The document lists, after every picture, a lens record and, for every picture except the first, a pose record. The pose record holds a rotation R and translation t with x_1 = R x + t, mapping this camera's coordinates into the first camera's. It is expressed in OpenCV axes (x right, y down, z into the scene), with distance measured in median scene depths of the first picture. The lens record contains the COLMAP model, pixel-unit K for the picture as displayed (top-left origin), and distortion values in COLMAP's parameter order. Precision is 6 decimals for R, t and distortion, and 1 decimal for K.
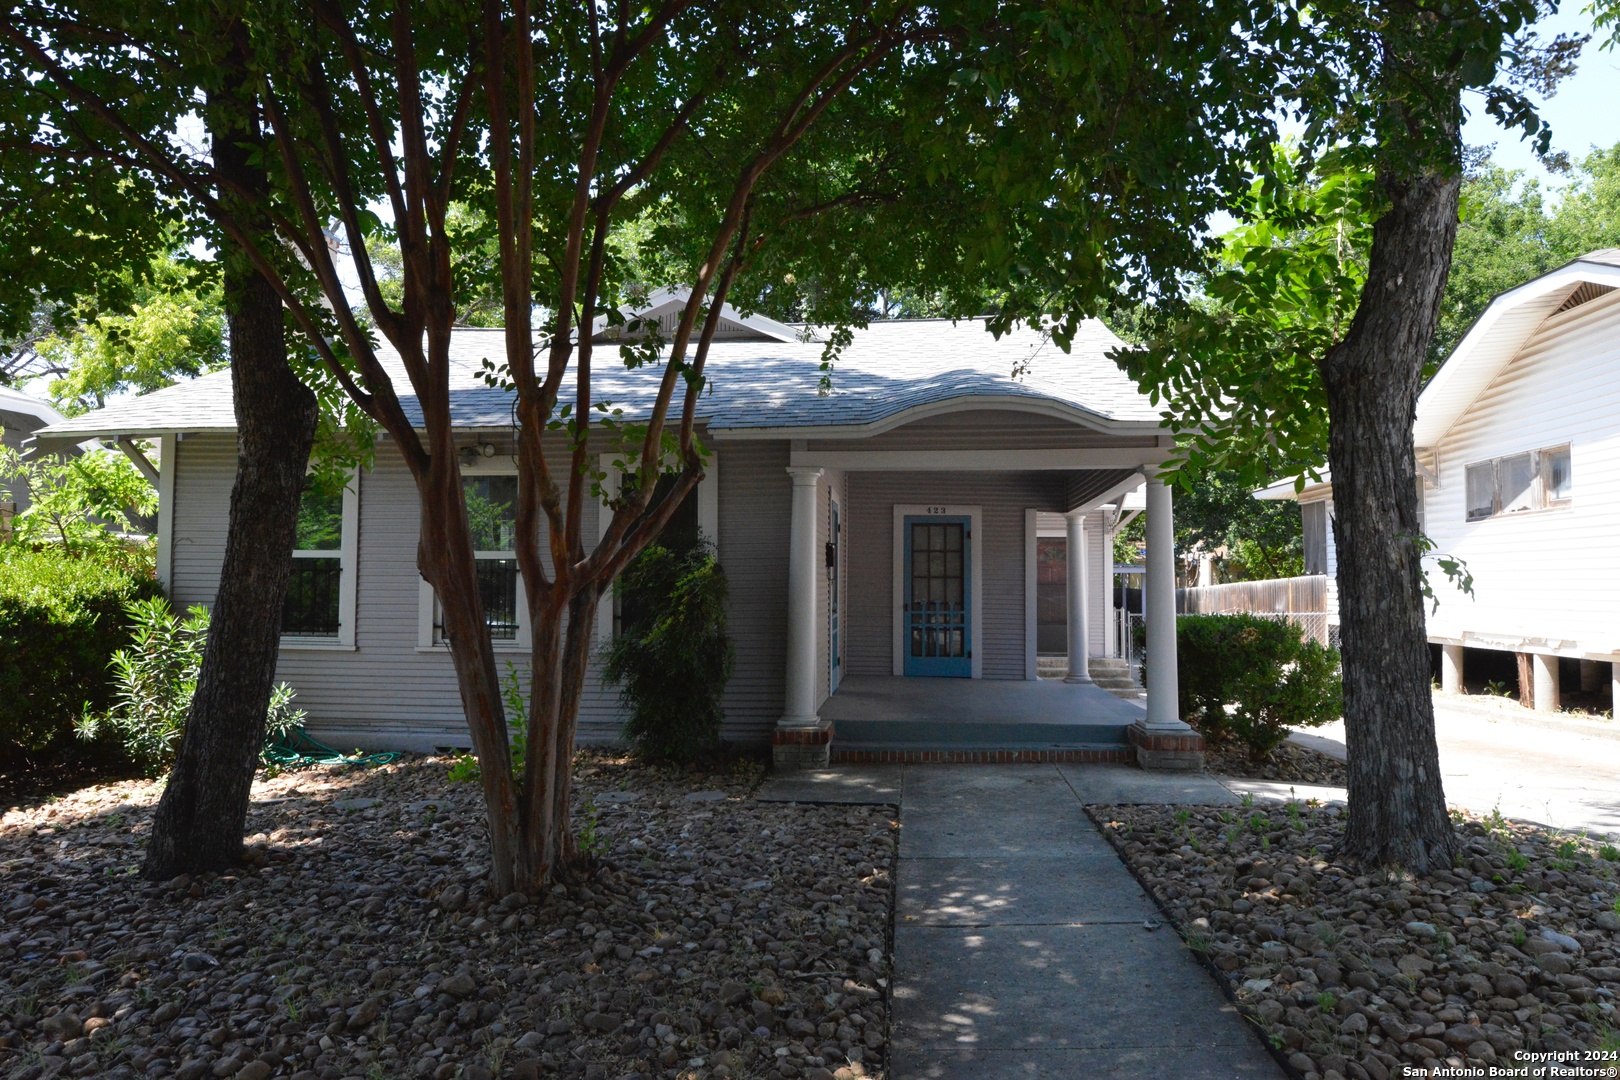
lens RADIAL K [[1001.0, 0, 810.0], [0, 1001.0, 540.0], [0, 0, 1]] dist [-0.003742, -0.000960]
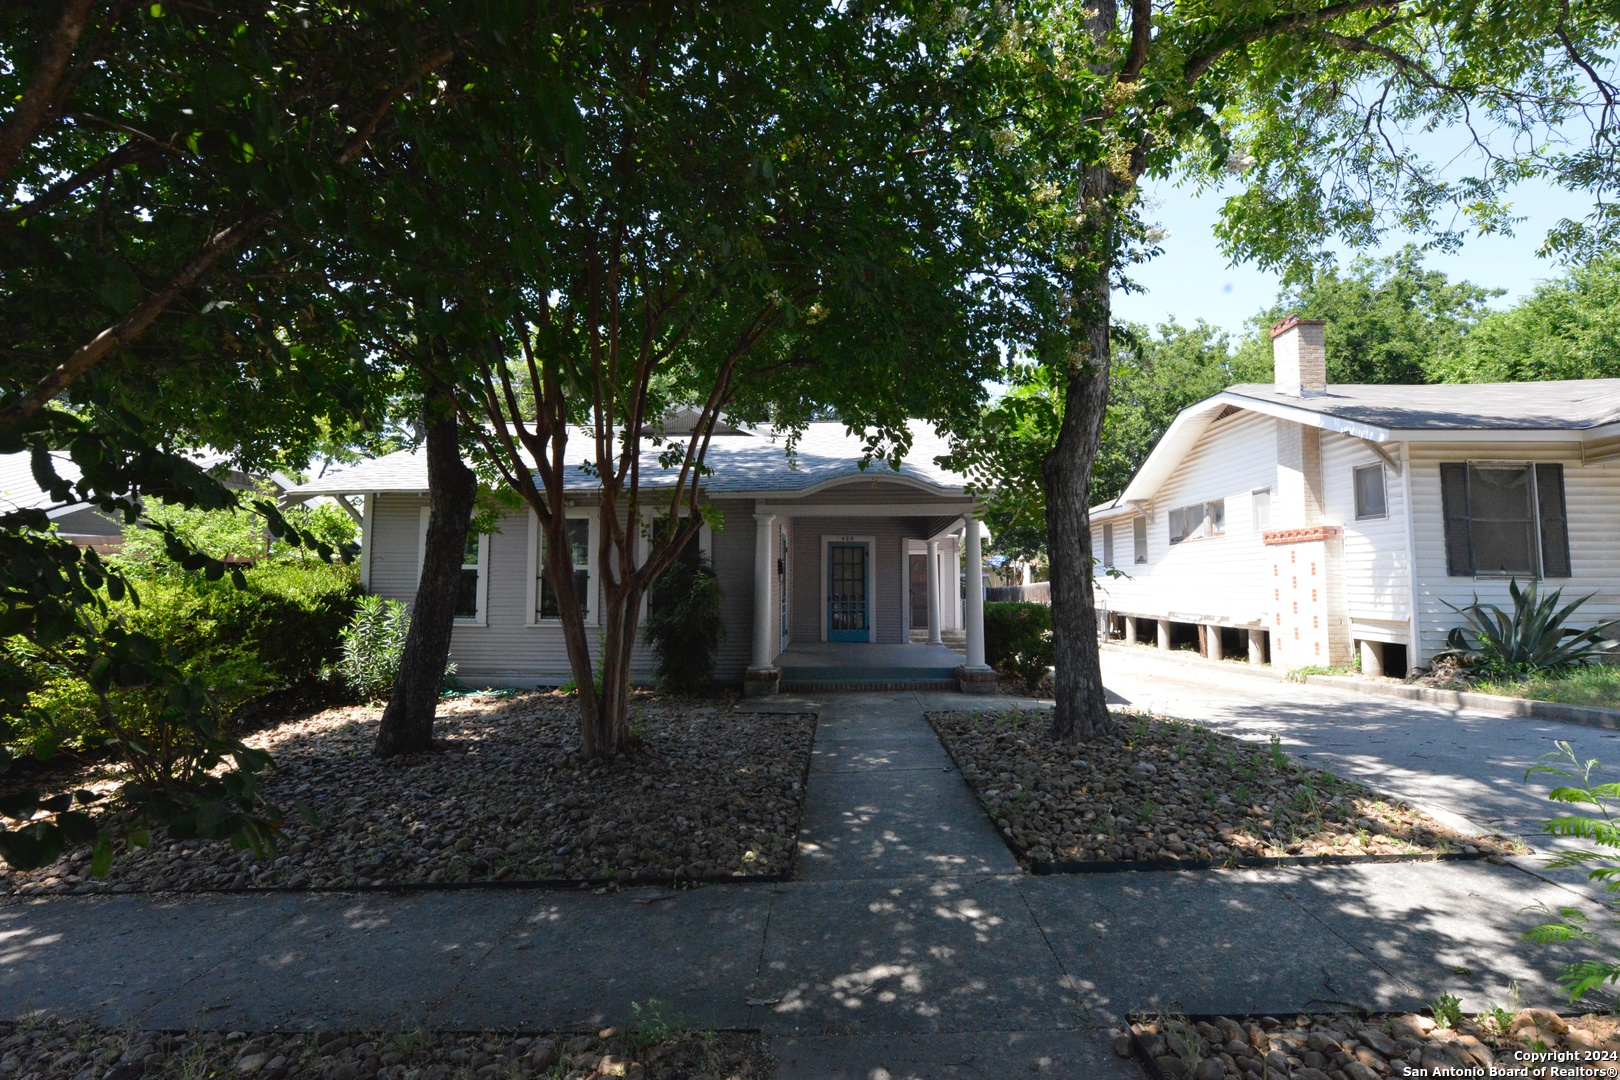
lens RADIAL K [[688.7, 0, 812.1], [0, 688.7, 533.3], [0, 0, 1]] dist [-0.001334, -0.000042]
pose [[0.998693, -0.000283, 0.051102, 0.021786], [0.001819, 0.999548, -0.030000, -0.008916], [-0.051071, 0.030054, 0.998243, -0.204865]]
